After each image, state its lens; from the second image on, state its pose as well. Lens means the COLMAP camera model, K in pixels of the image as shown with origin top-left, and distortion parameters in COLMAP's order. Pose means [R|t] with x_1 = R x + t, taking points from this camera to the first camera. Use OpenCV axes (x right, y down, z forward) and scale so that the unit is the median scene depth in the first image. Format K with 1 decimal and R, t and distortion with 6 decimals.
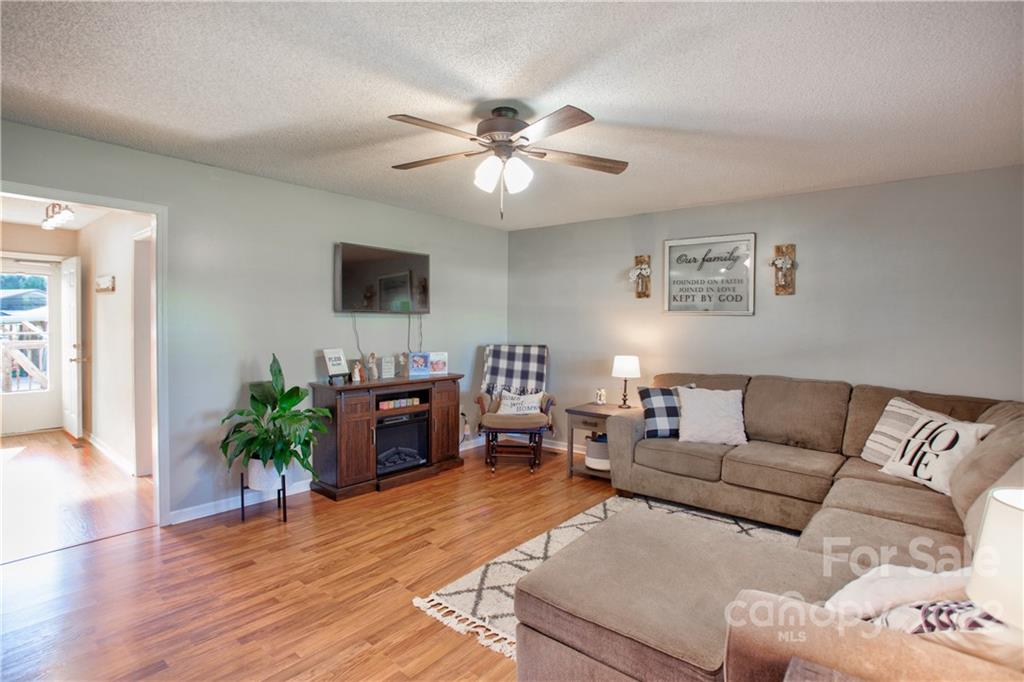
lens RADIAL K [[516.0, 0, 512.0], [0, 516.0, 341.0], [0, 0, 1]] dist [-0.060443, 0.000144]
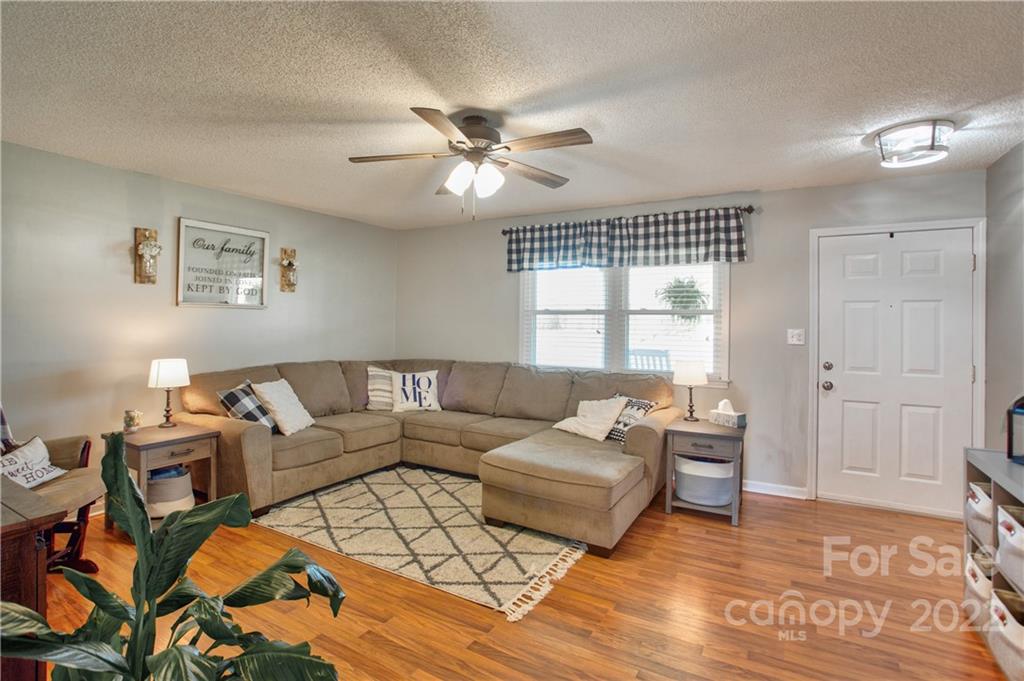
lens RADIAL K [[485.0, 0, 512.7], [0, 485.0, 323.2], [0, 0, 1]] dist [-0.052689, 0.000003]
pose [[-0.162474, -0.016713, 0.986571, -0.862843], [0.025222, 0.999460, 0.021085, -0.041400], [-0.986390, 0.028309, -0.161965, 0.932366]]
